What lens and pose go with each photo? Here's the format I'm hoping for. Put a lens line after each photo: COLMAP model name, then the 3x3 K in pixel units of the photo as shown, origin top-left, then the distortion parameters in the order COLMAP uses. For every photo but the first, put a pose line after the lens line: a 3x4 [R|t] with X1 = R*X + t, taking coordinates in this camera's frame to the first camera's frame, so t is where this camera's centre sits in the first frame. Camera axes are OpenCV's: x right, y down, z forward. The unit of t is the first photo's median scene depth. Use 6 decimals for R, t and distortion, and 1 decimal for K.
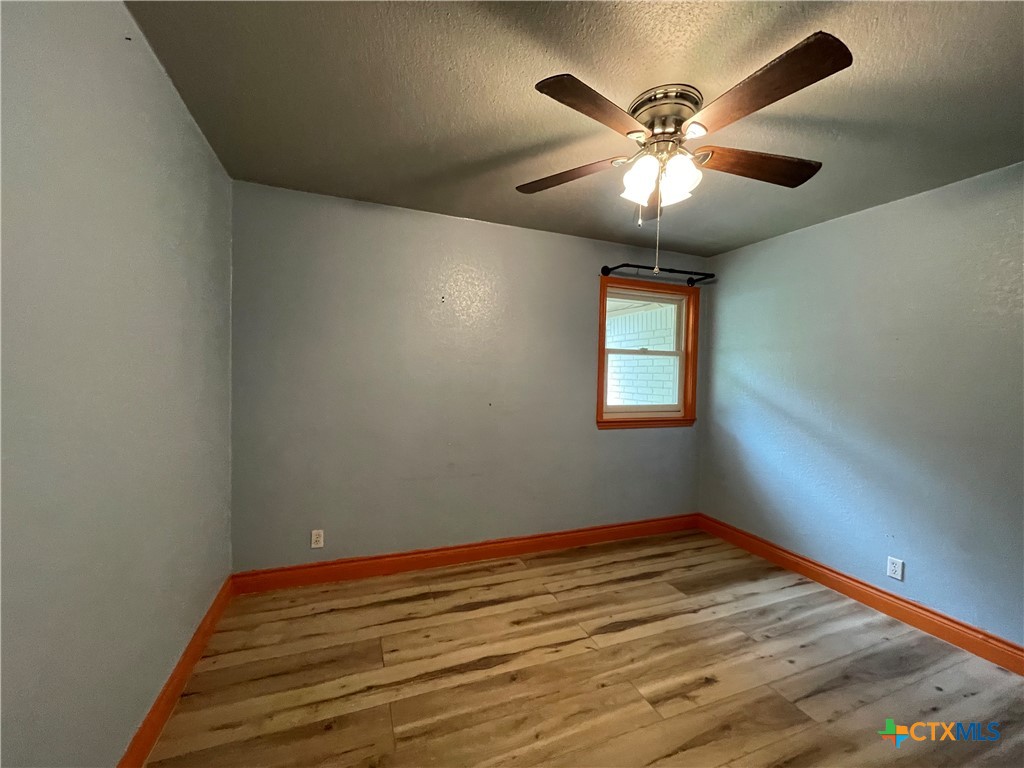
lens RADIAL K [[413.7, 0, 512.0], [0, 413.7, 384.0], [0, 0, 1]] dist [0.001307, 0.000122]
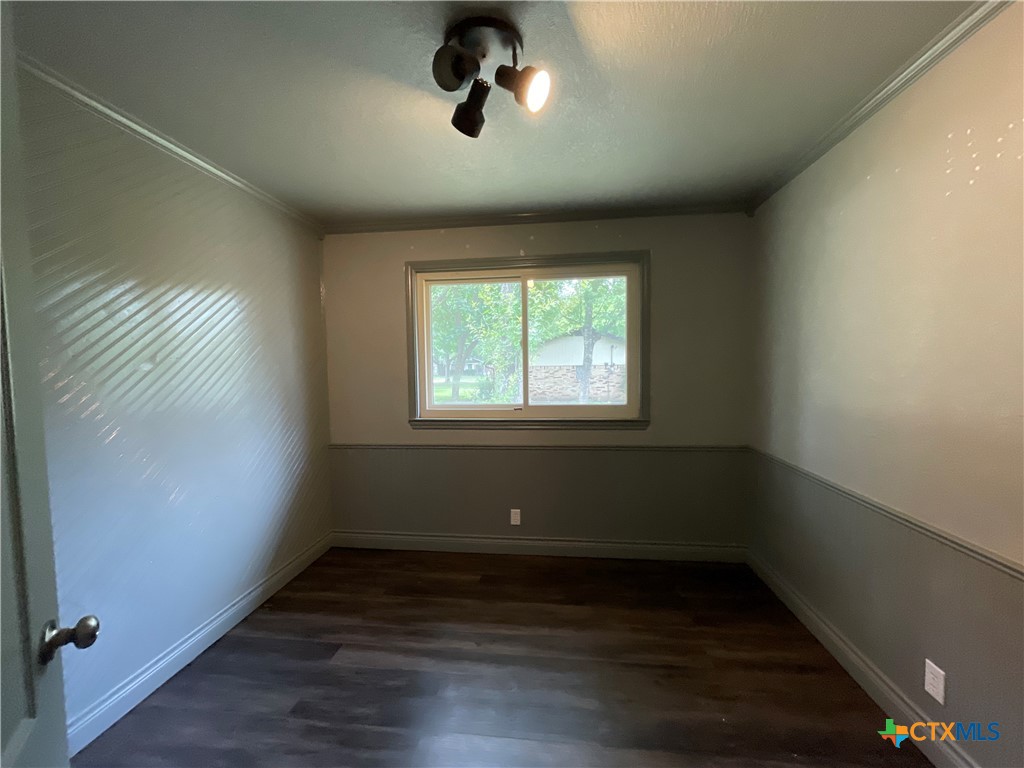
lens RADIAL K [[412.5, 0, 512.0], [0, 412.5, 384.0], [0, 0, 1]] dist [-0.001372, 0.000045]
pose [[0.883525, -0.015153, -0.468139, 0.686857], [0.023104, 0.999670, 0.011247, 0.000211], [0.467814, -0.020753, 0.883583, 0.217312]]
